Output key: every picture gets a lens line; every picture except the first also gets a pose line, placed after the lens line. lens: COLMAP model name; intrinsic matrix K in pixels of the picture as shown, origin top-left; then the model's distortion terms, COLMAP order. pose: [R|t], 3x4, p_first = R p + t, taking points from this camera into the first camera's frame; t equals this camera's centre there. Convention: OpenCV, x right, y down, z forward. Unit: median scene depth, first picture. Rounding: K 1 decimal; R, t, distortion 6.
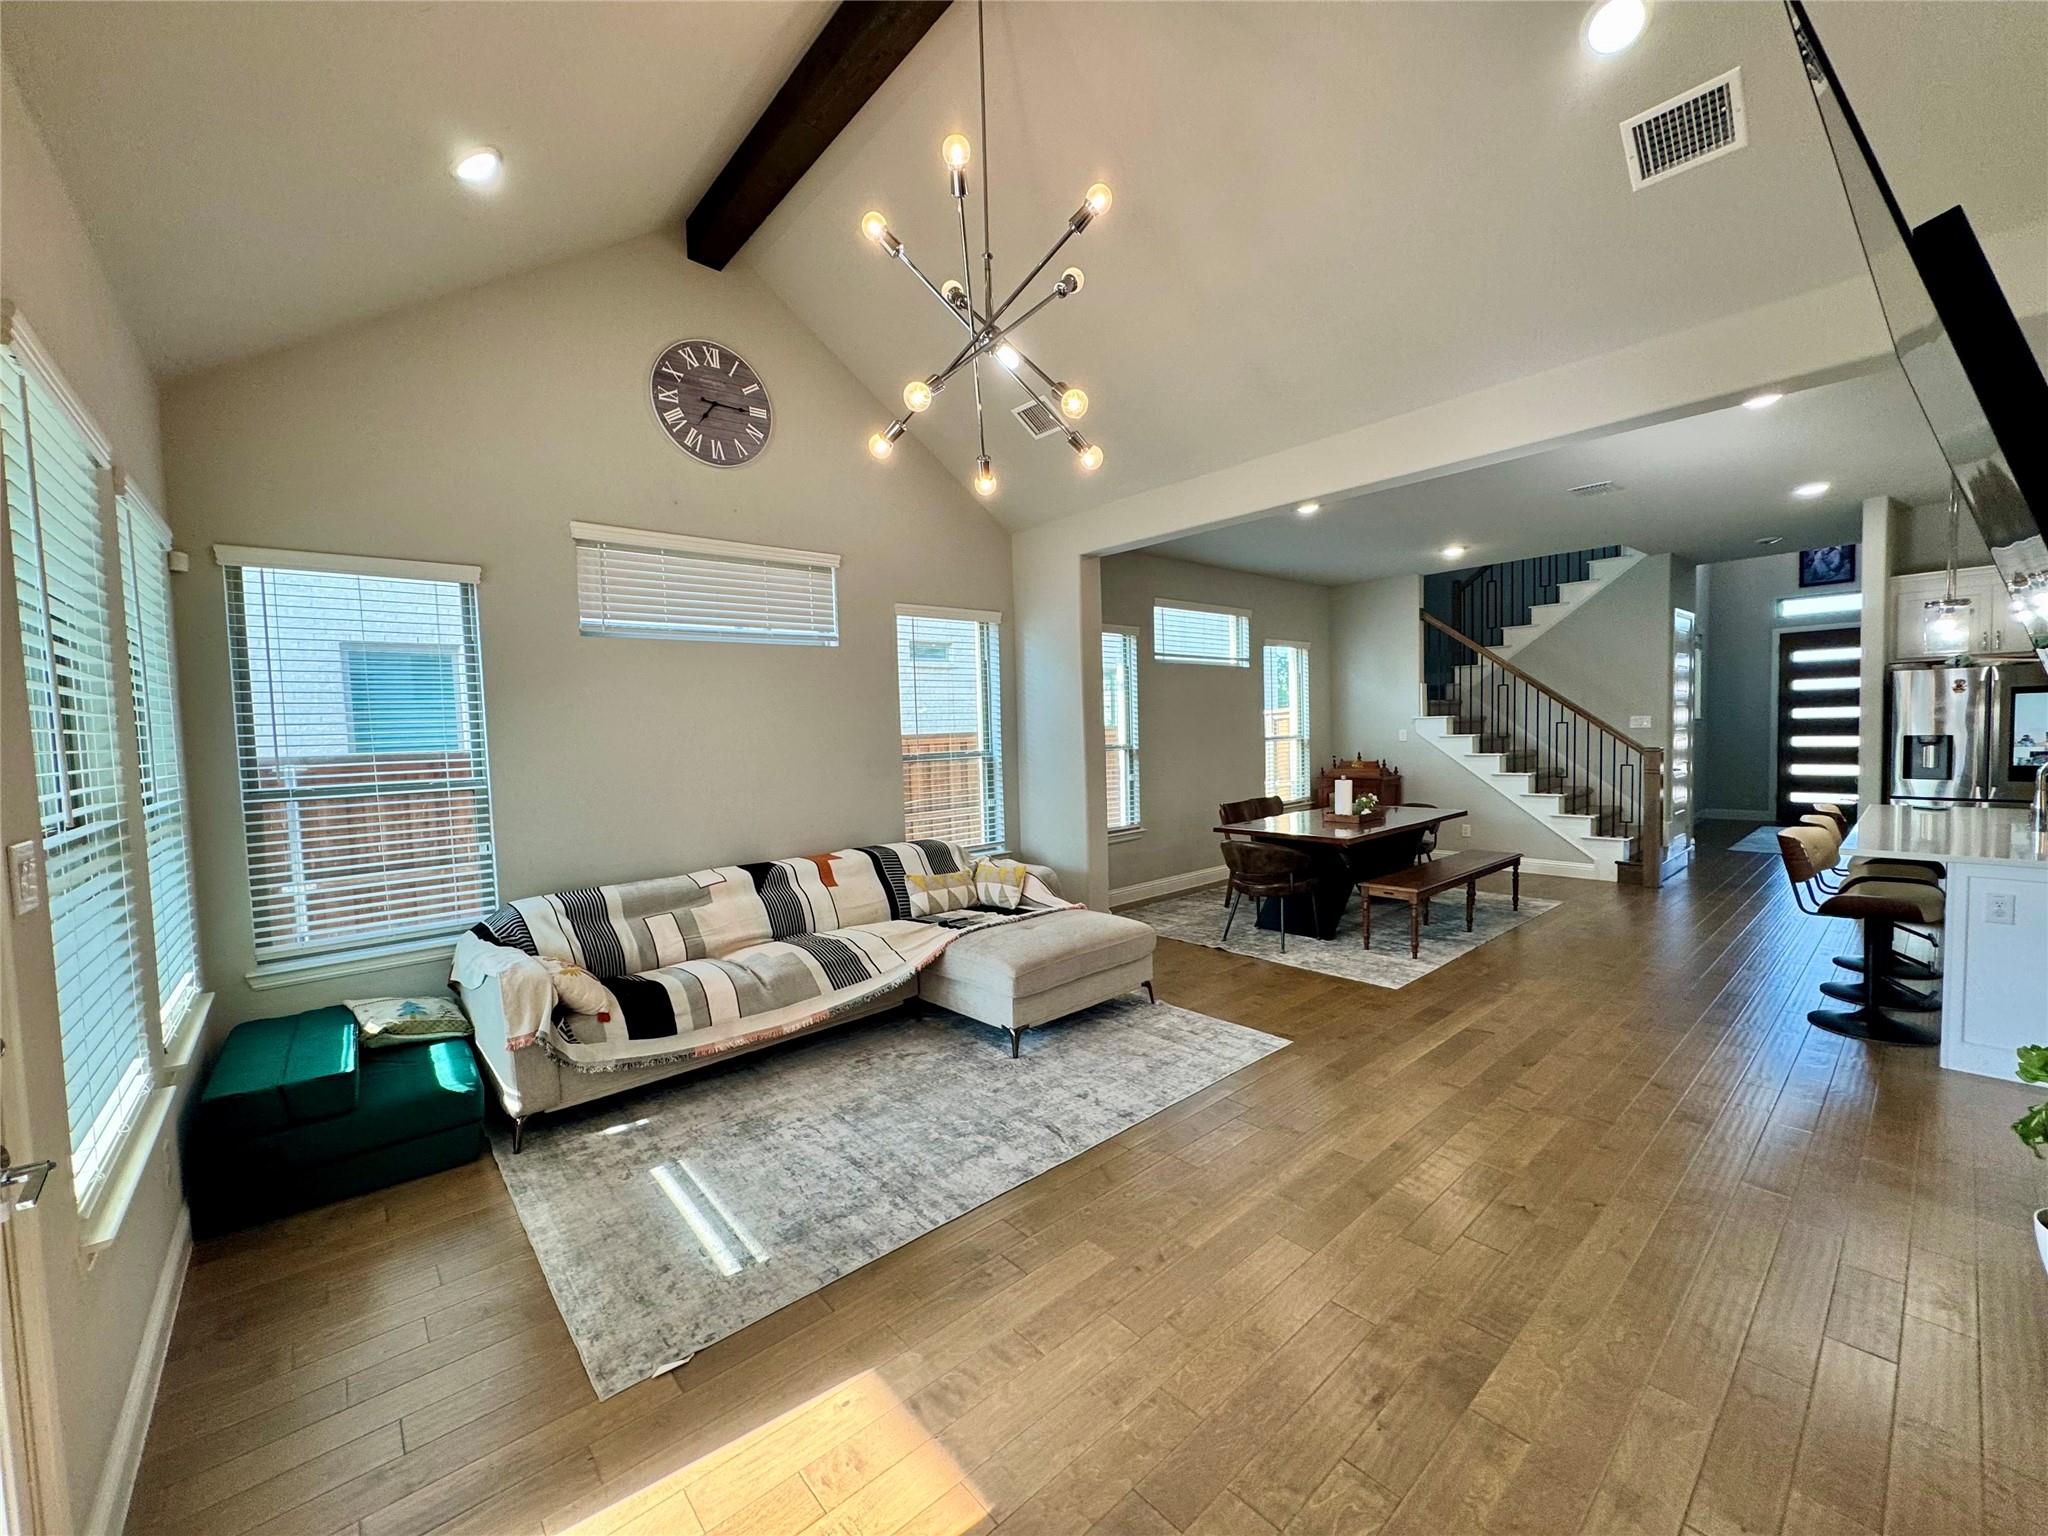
lens RADIAL K [[815.1, 0, 1022.8], [0, 815.1, 773.0], [0, 0, 1]] dist [-0.000879, -0.000015]
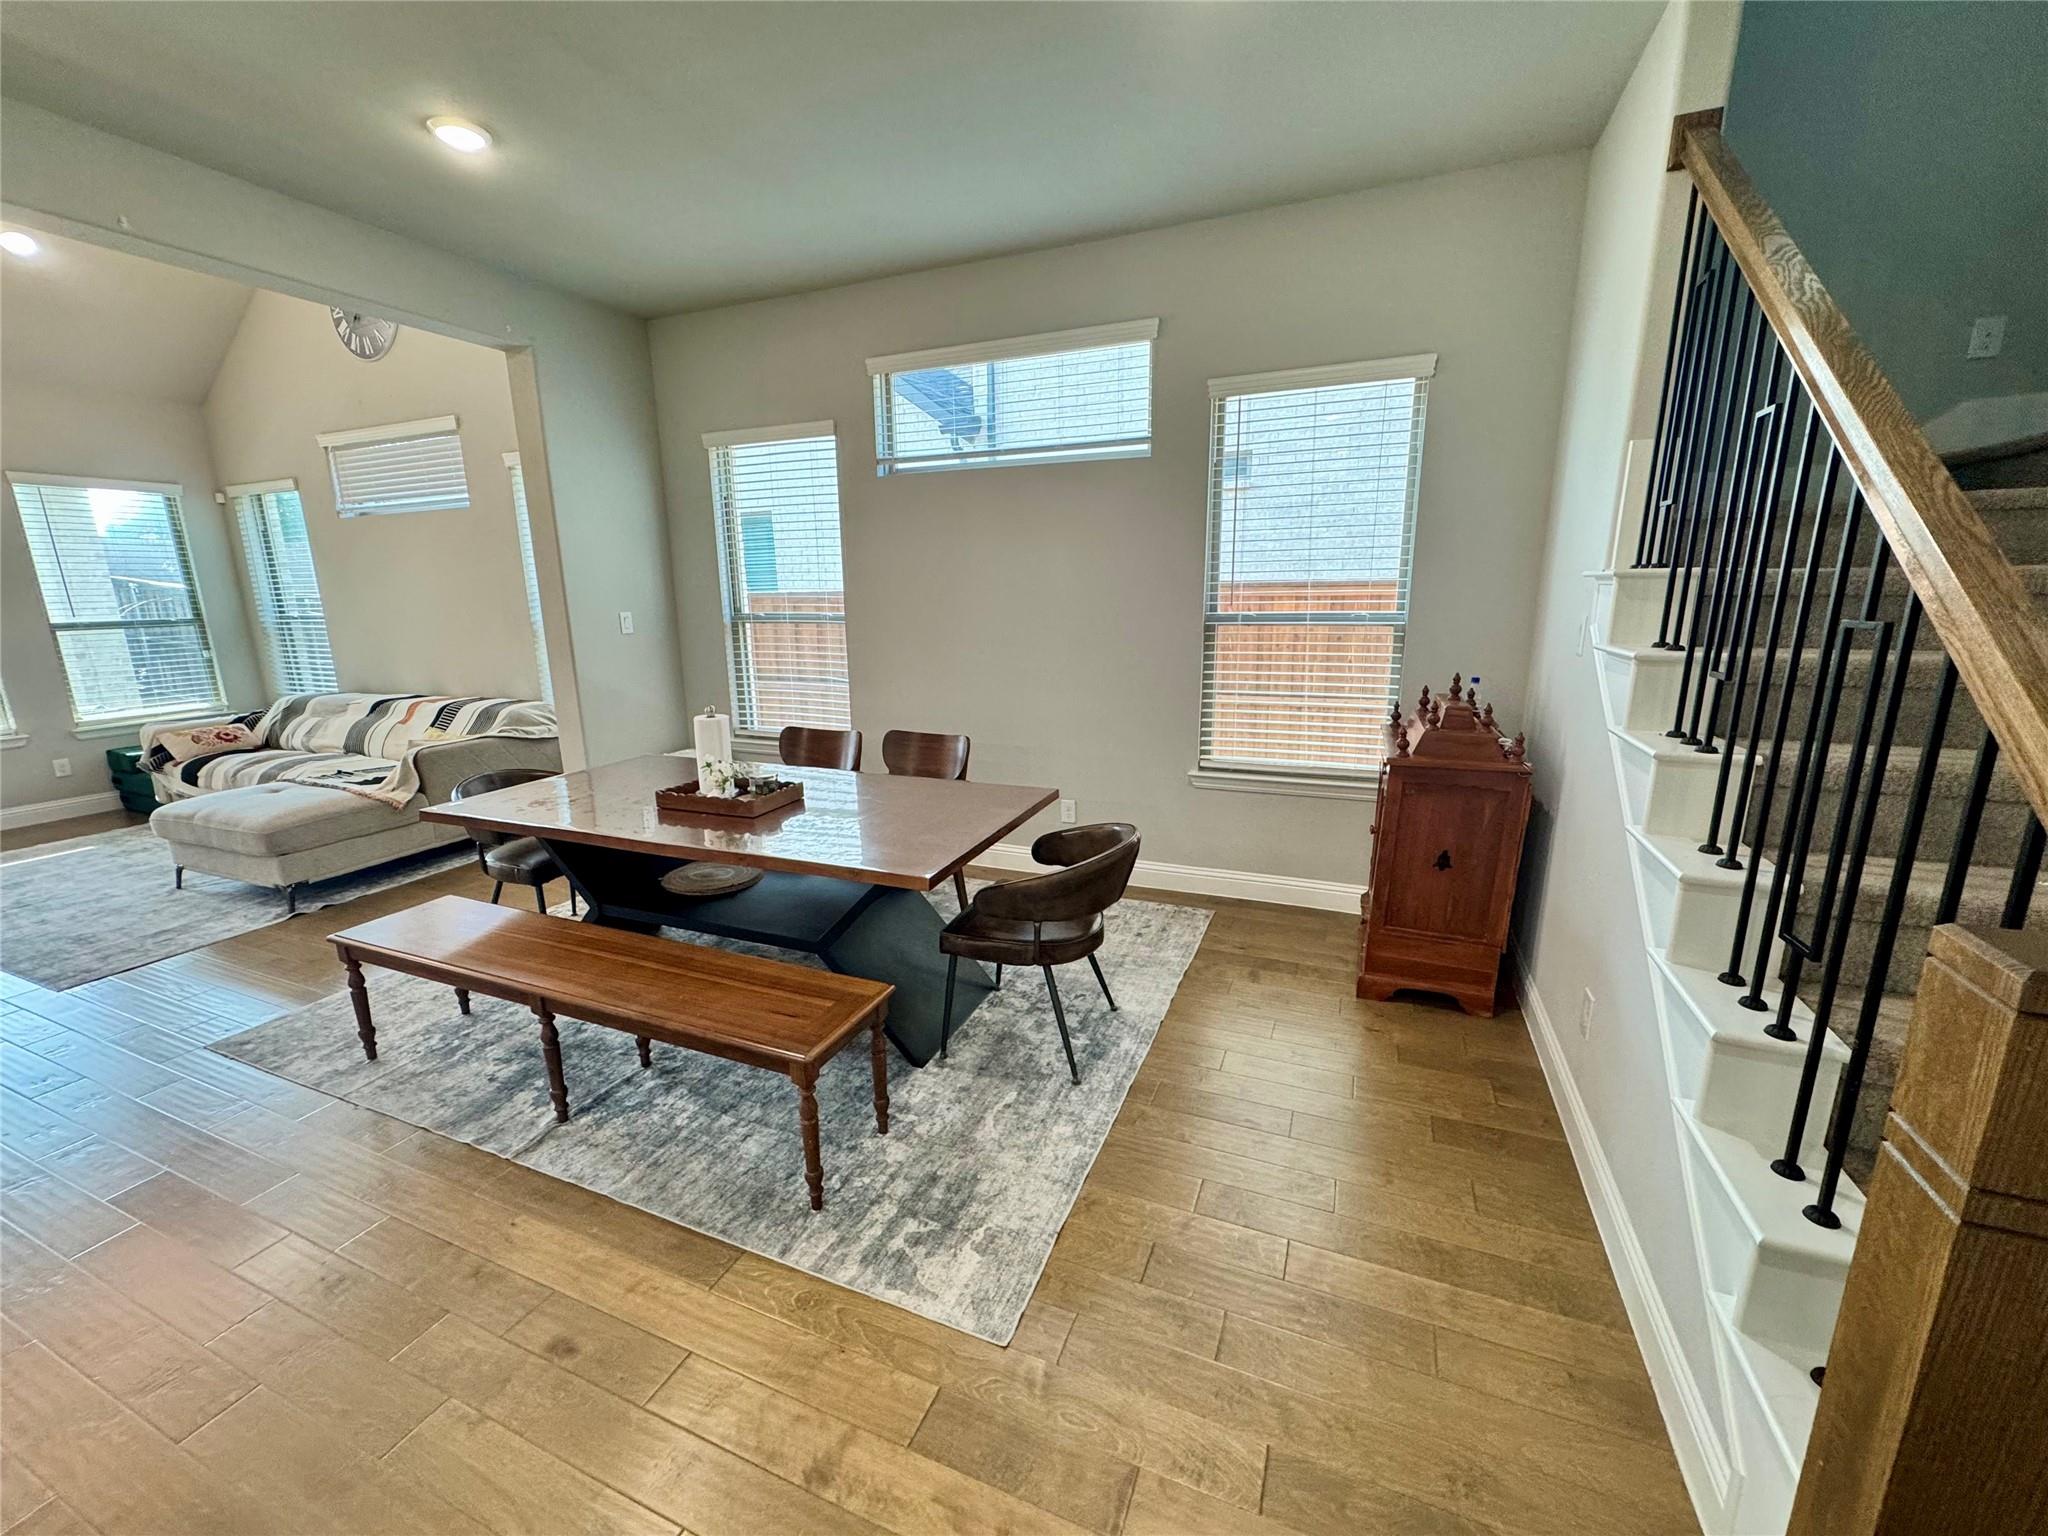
lens RADIAL K [[815.1, 0, 1019.7], [0, 815.1, 760.5], [0, 0, 1]] dist [-0.000879, -0.000015]
pose [[0.442794, 0.234793, -0.865336, 1.257626], [-0.030996, 0.968537, 0.246934, -0.134840], [0.896087, -0.082519, 0.436140, 1.319419]]
